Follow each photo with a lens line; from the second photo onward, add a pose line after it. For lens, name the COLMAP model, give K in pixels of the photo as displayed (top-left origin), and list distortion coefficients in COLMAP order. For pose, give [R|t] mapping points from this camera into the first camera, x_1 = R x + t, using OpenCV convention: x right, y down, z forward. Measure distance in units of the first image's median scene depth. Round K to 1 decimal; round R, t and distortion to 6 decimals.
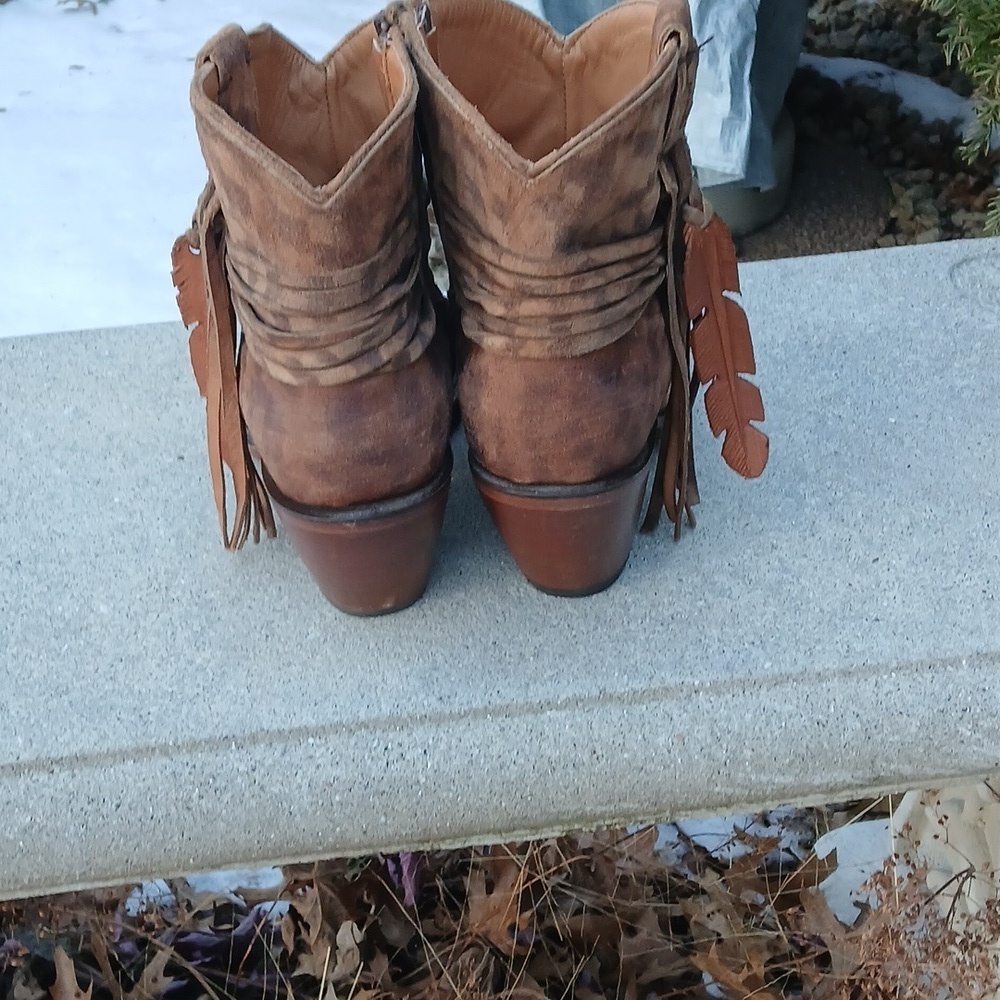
lens RADIAL K [[1682.6, 0, 493.9], [0, 1682.6, 497.1], [0, 0, 1]] dist [0.080806, 0.000000]
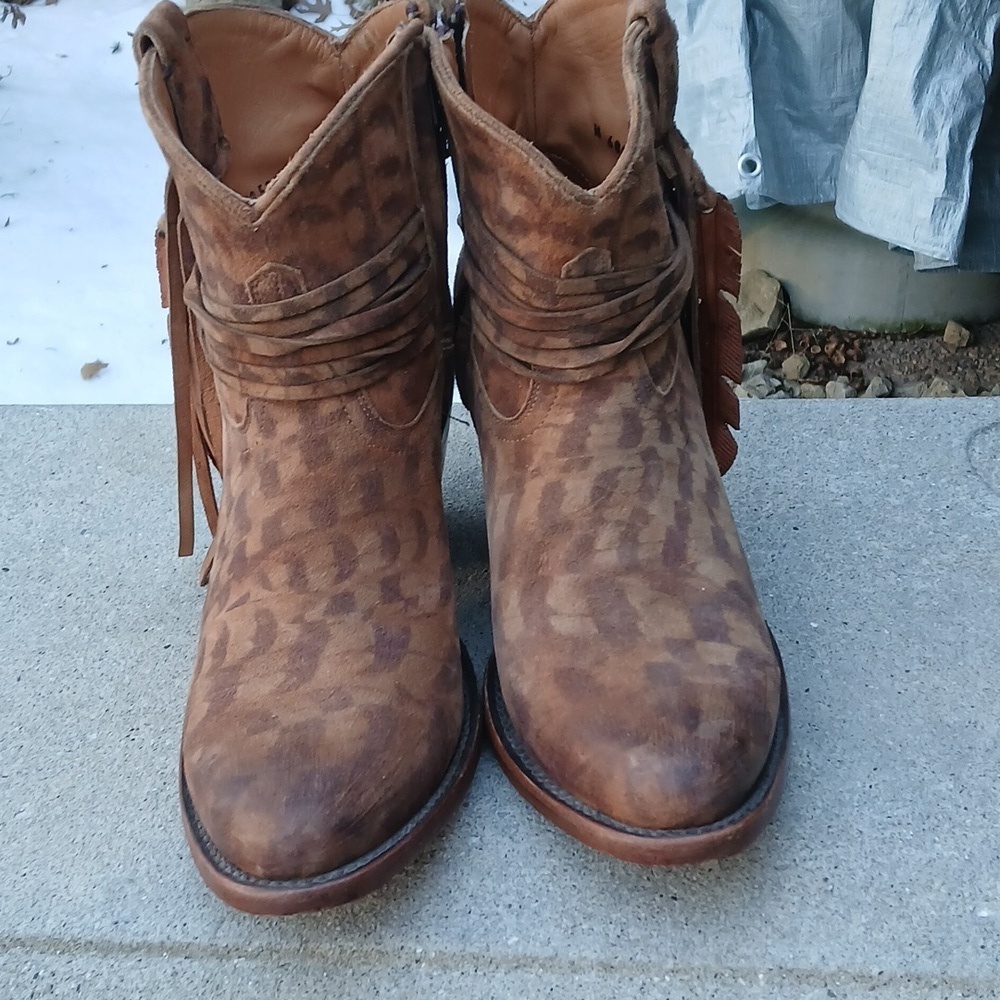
lens RADIAL K [[1682.6, 0, 489.7], [0, 1682.6, 496.0], [0, 0, 1]] dist [0.080806, 0.000000]
pose [[0.974246, 0.106805, -0.198588, 0.288883], [-0.109750, 0.993952, -0.003849, -0.105561], [0.196976, 0.025545, 0.980075, 0.207900]]
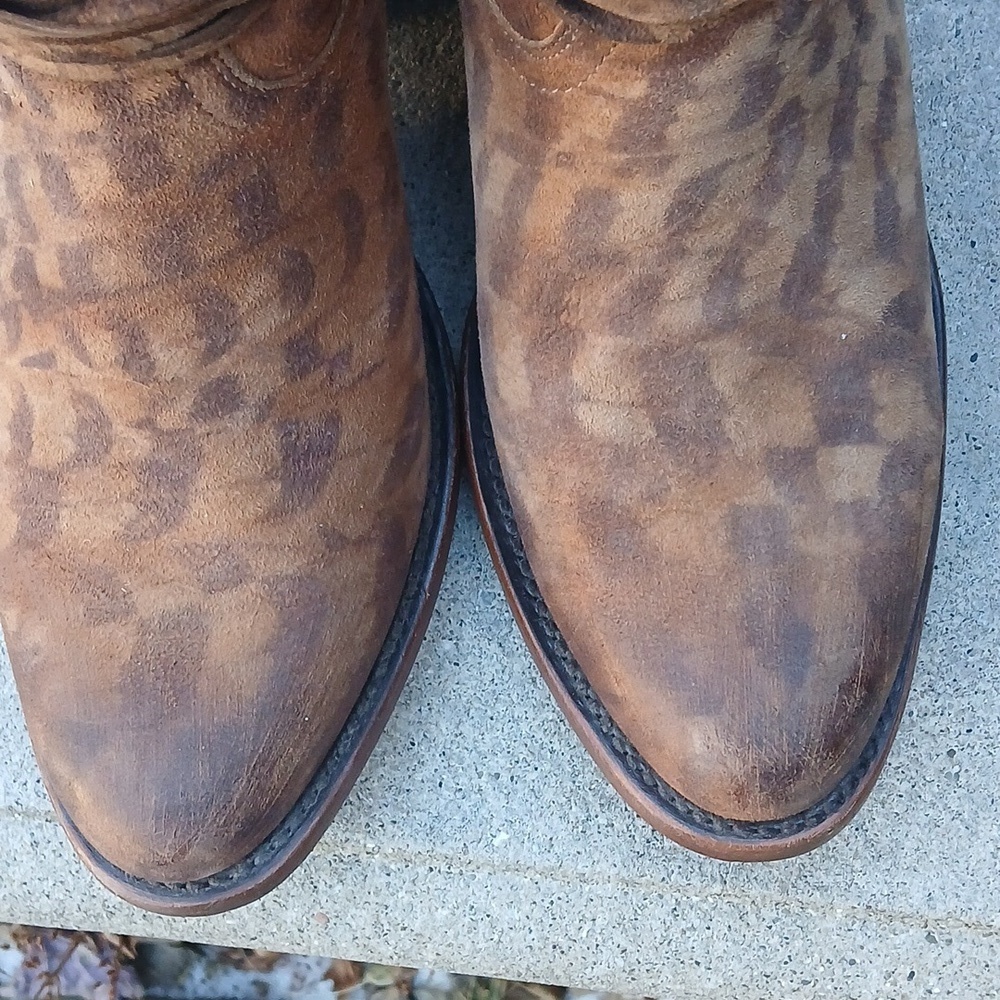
lens RADIAL K [[1682.6, 0, 490.1], [0, 1682.6, 501.6], [0, 0, 1]] dist [0.080806, 0.000000]
pose [[0.973541, 0.225549, -0.036685, 0.154254], [-0.130372, 0.680072, 0.721461, -0.393226], [0.187673, -0.697589, 0.691483, 0.684442]]
